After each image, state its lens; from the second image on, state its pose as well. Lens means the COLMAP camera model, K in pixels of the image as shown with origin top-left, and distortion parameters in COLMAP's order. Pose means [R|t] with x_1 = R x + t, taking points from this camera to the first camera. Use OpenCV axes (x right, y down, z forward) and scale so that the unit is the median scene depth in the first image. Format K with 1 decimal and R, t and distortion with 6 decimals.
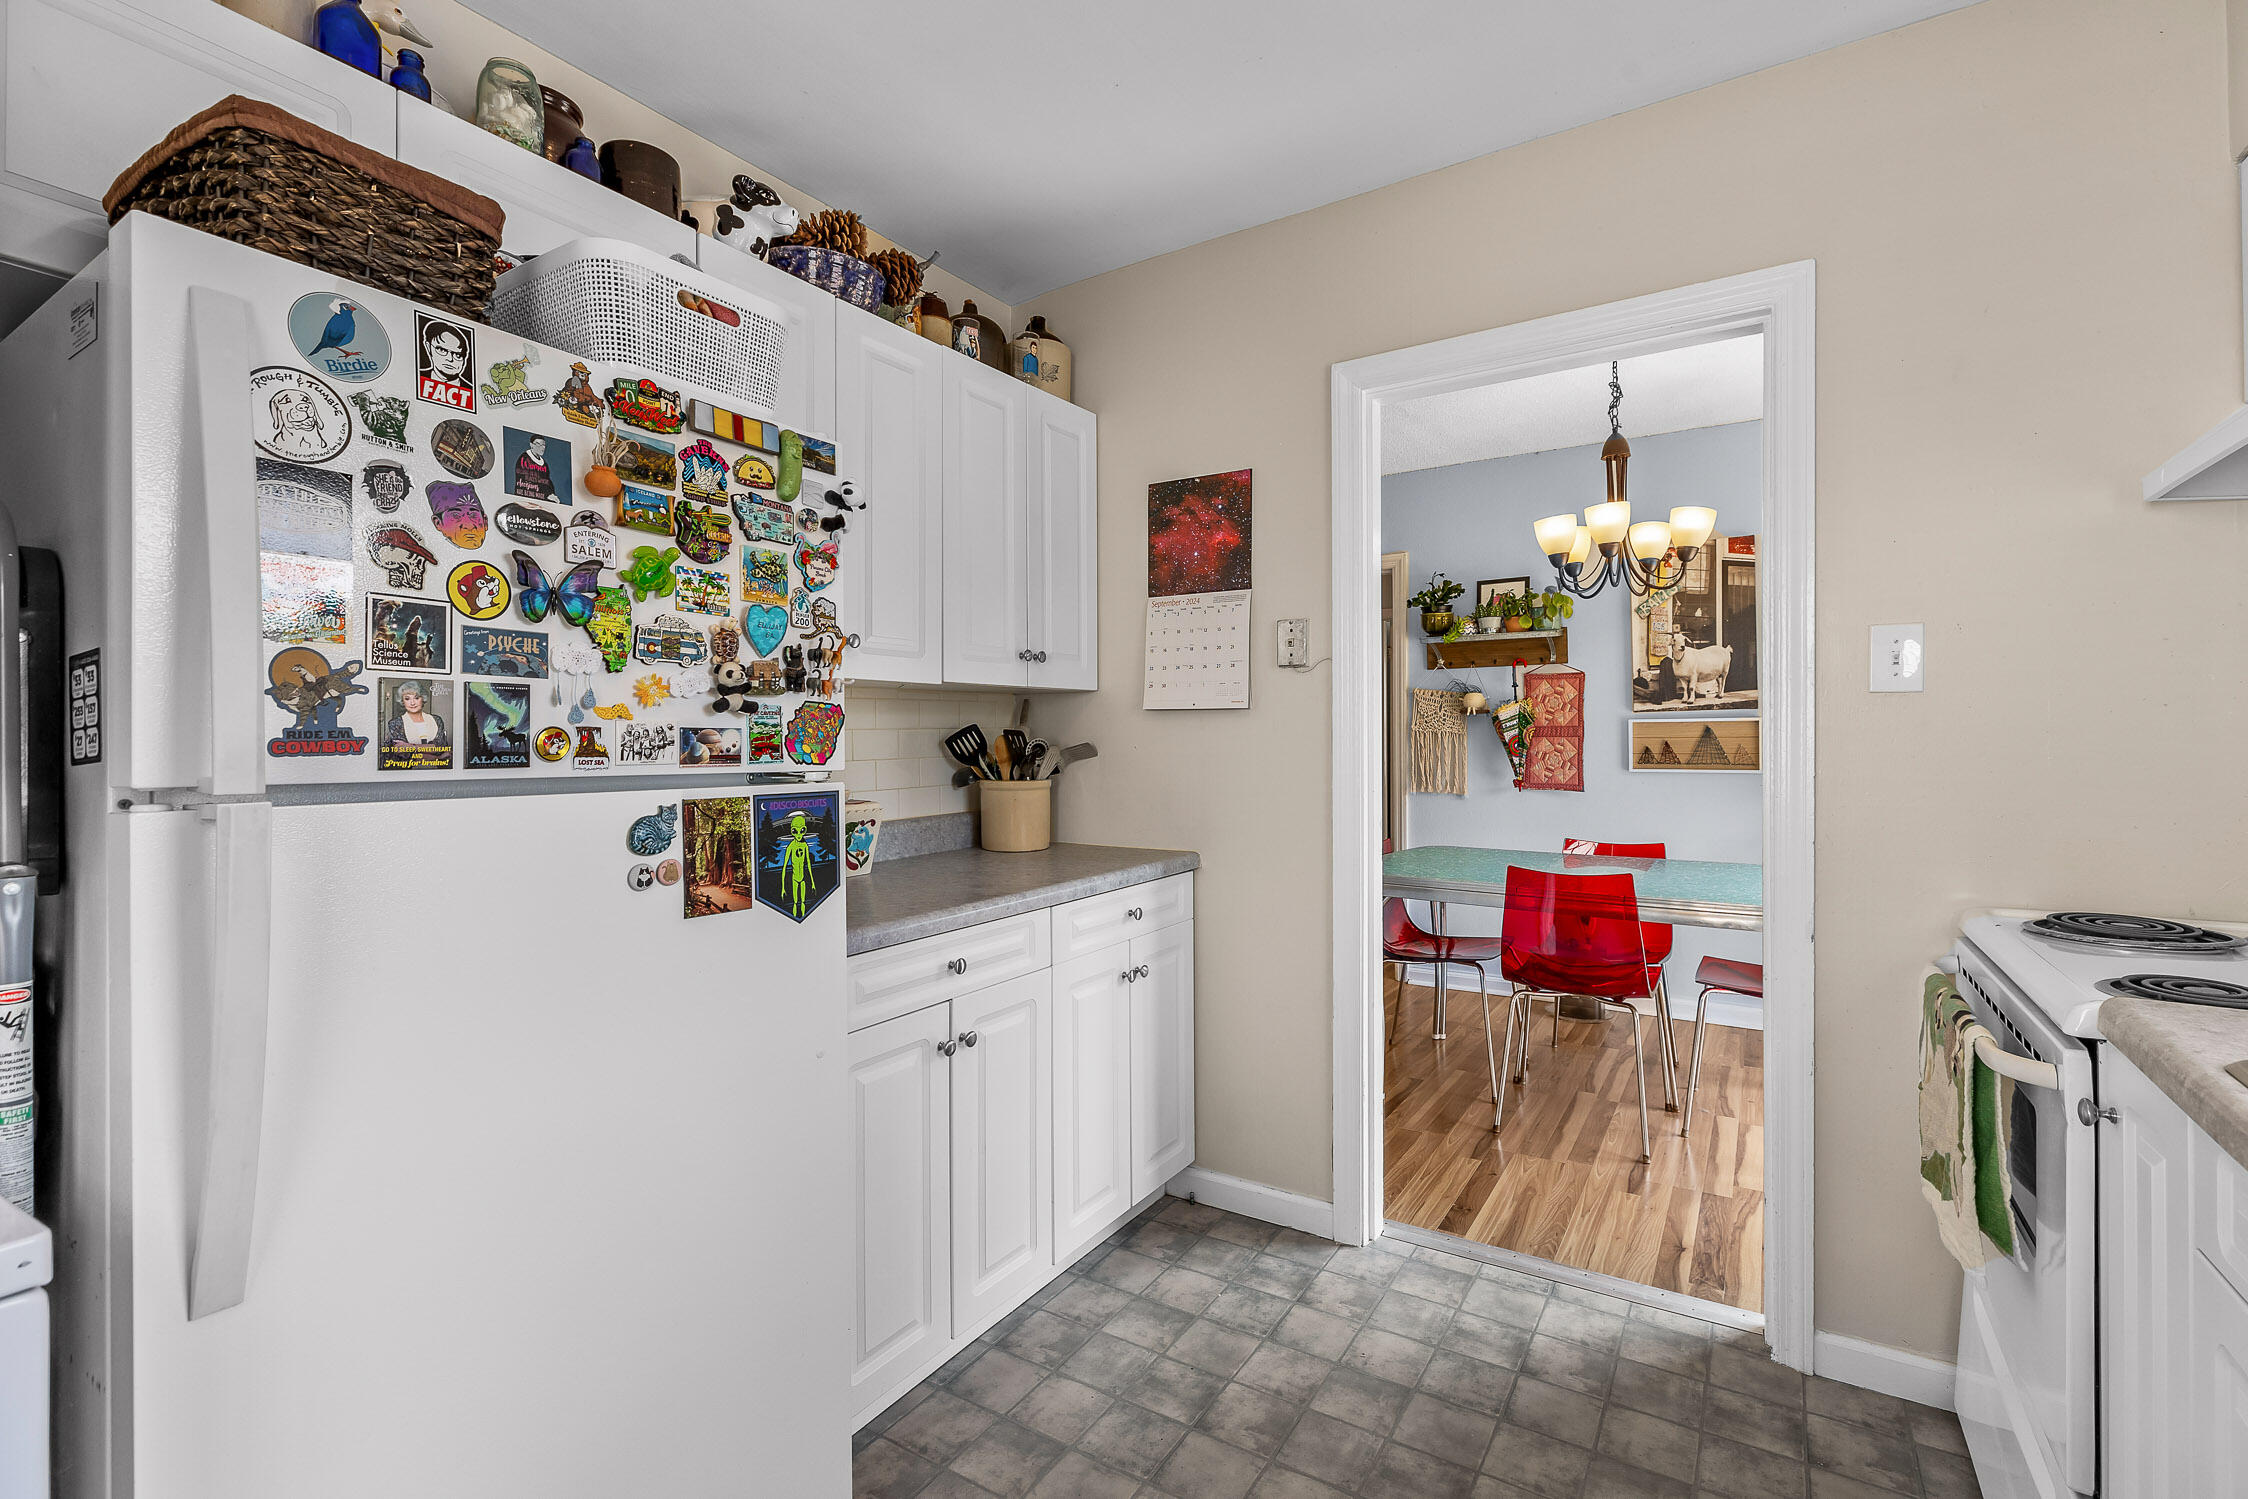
lens RADIAL K [[1012.2, 0, 1119.6], [0, 1012.2, 737.5], [0, 0, 1]] dist [0.003911, -0.000505]
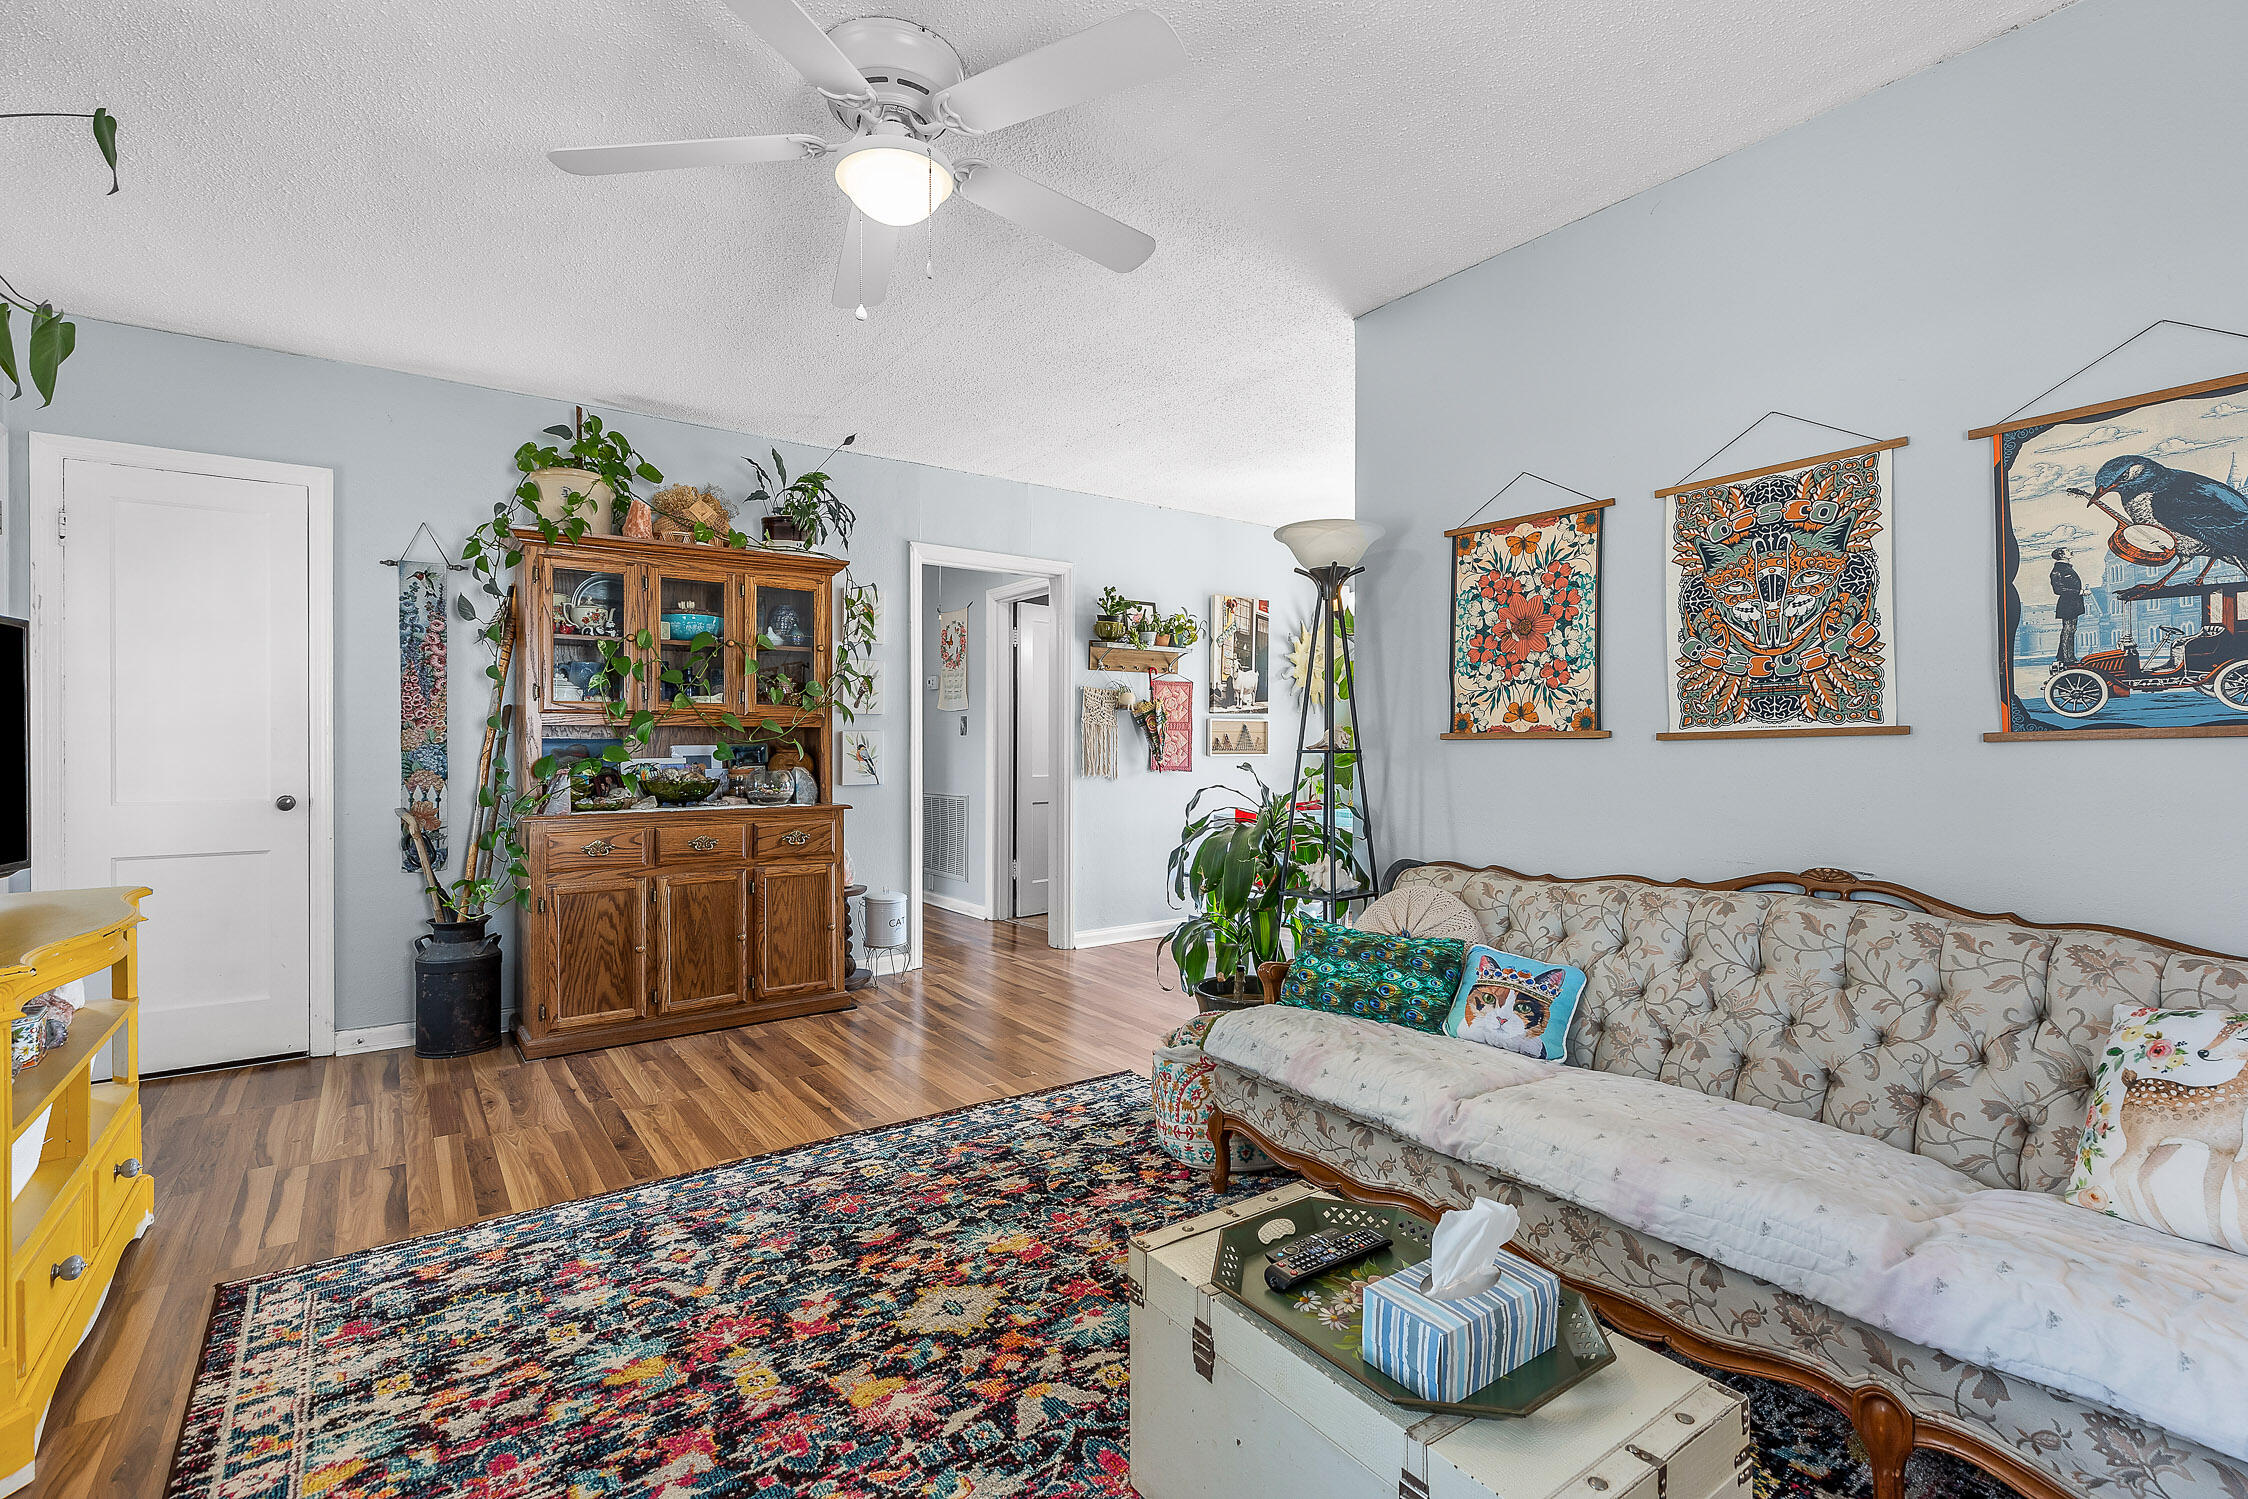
lens RADIAL K [[1012.2, 0, 1111.0], [0, 1012.2, 738.8], [0, 0, 1]] dist [0.003911, -0.000505]
pose [[0.380106, 0.013981, 0.924837, -1.141682], [-0.006416, 0.999902, -0.012478, 0.038745], [-0.924921, -0.001190, 0.380158, 0.829579]]
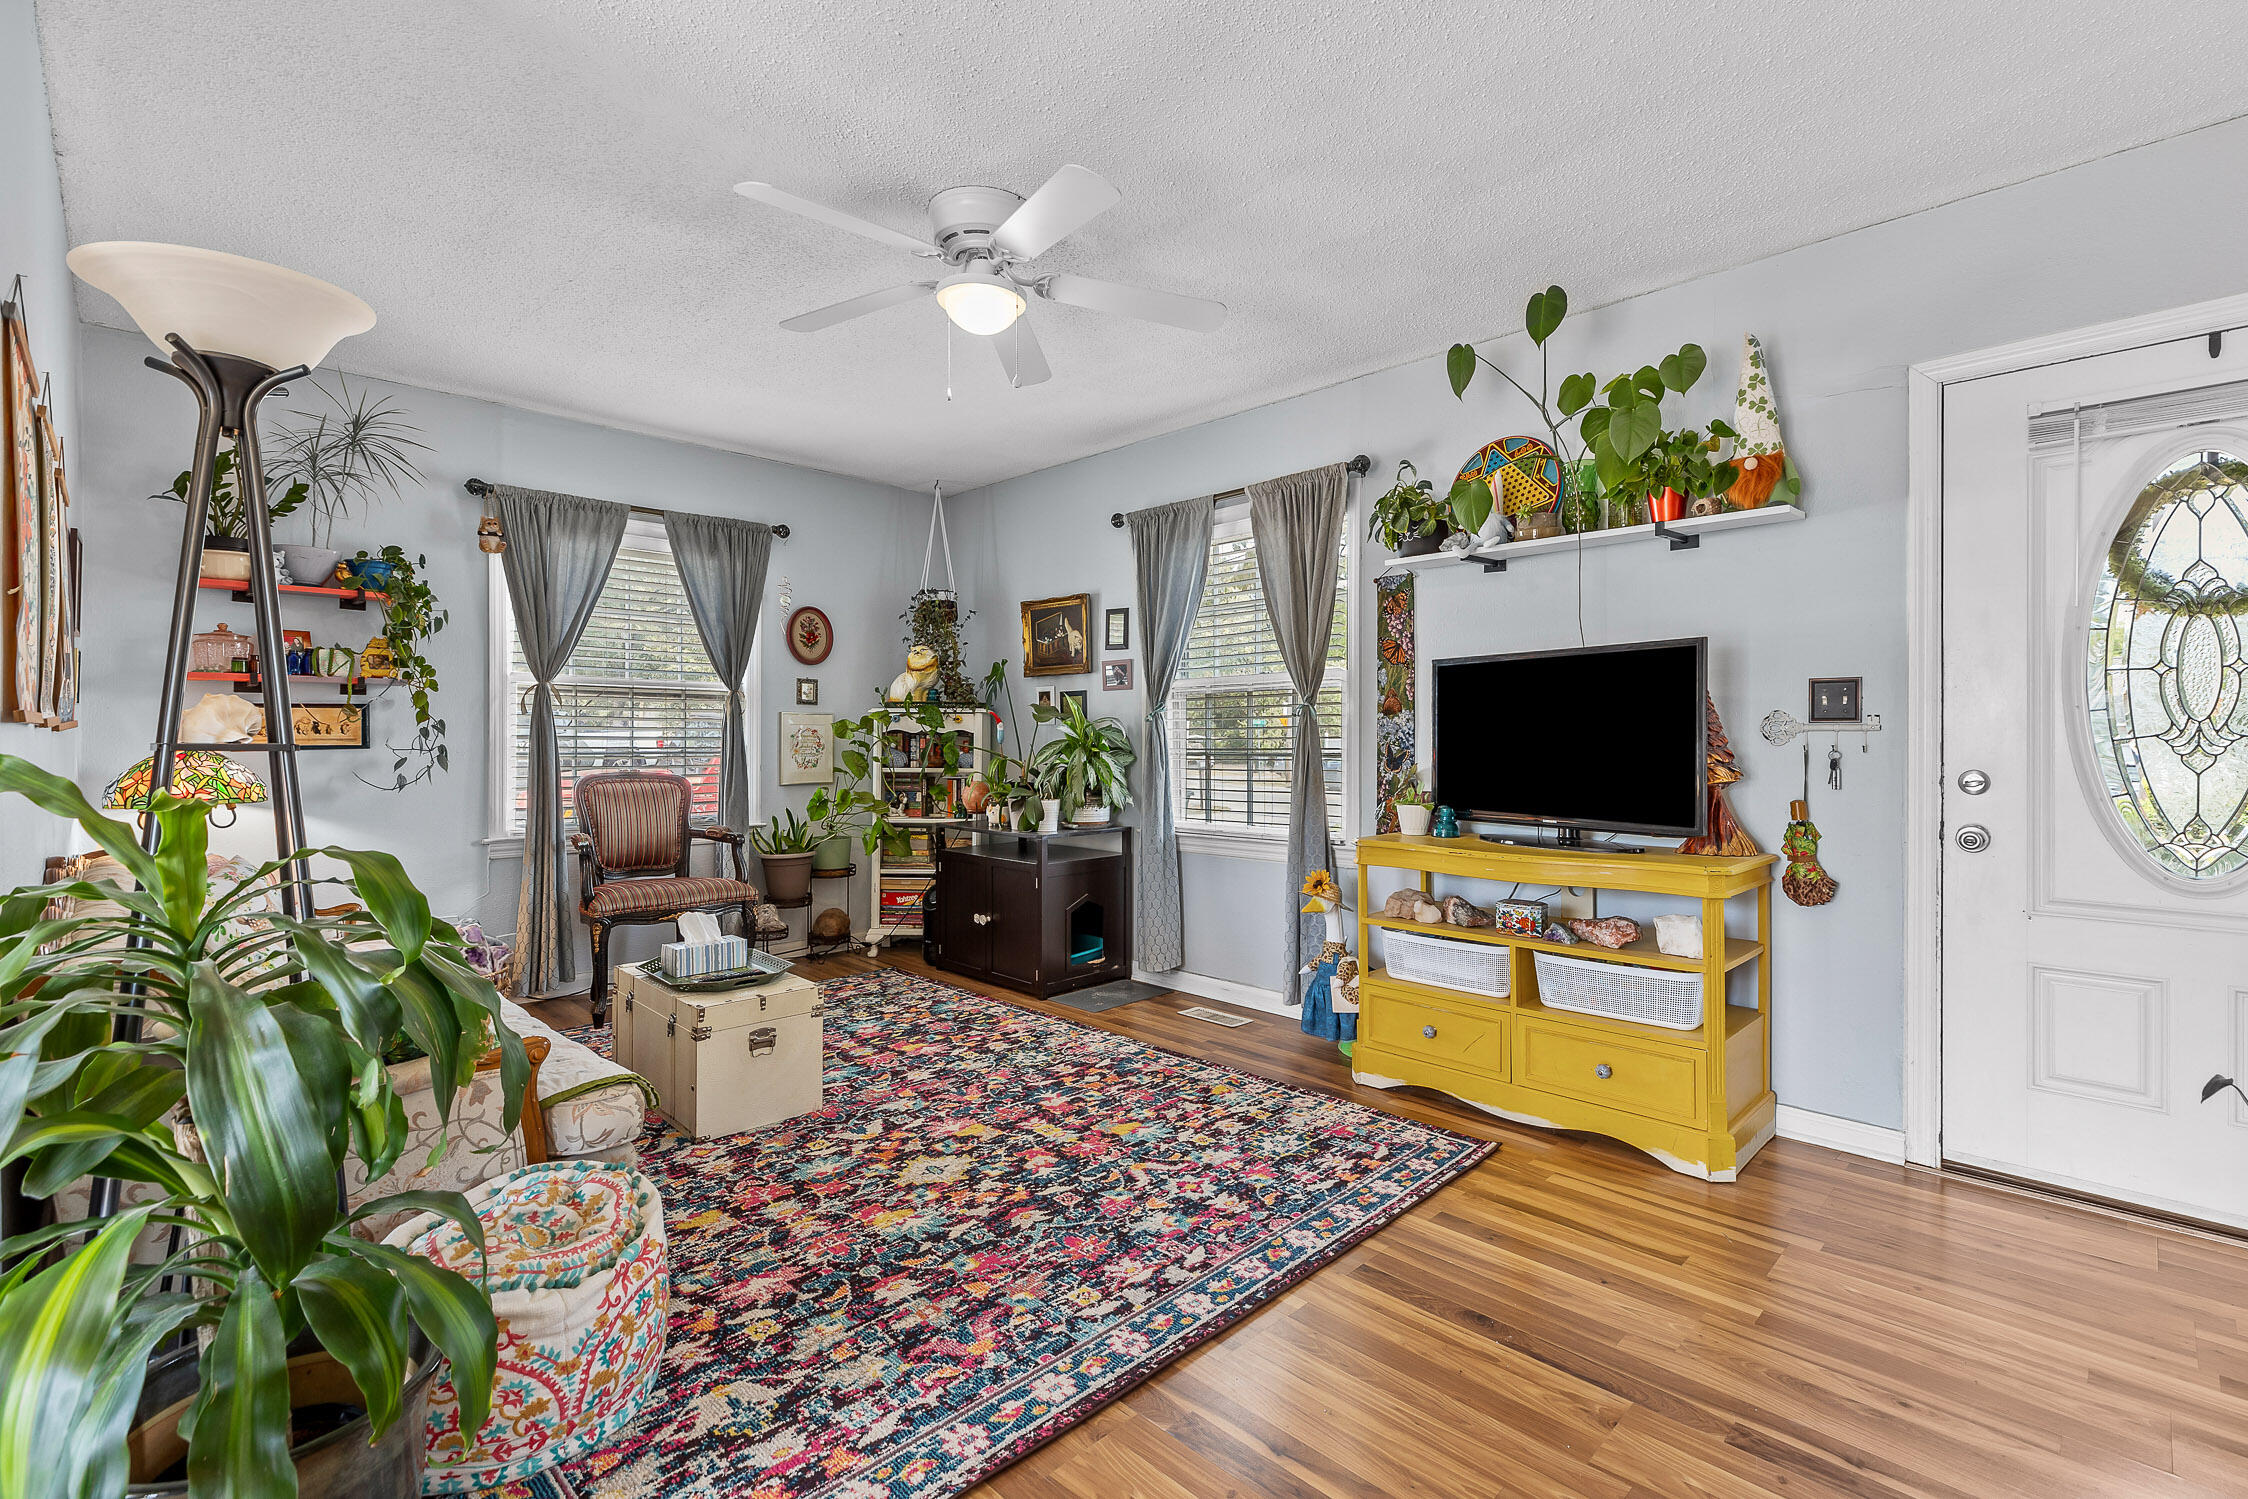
lens RADIAL K [[1012.2, 0, 1125.7], [0, 1012.2, 736.7], [0, 0, 1]] dist [0.003911, -0.000505]
pose [[-0.228505, 0.006880, -0.973518, 0.164048], [0.003441, 0.999974, 0.006259, 0.031286], [0.973537, -0.001920, -0.228523, 1.495670]]
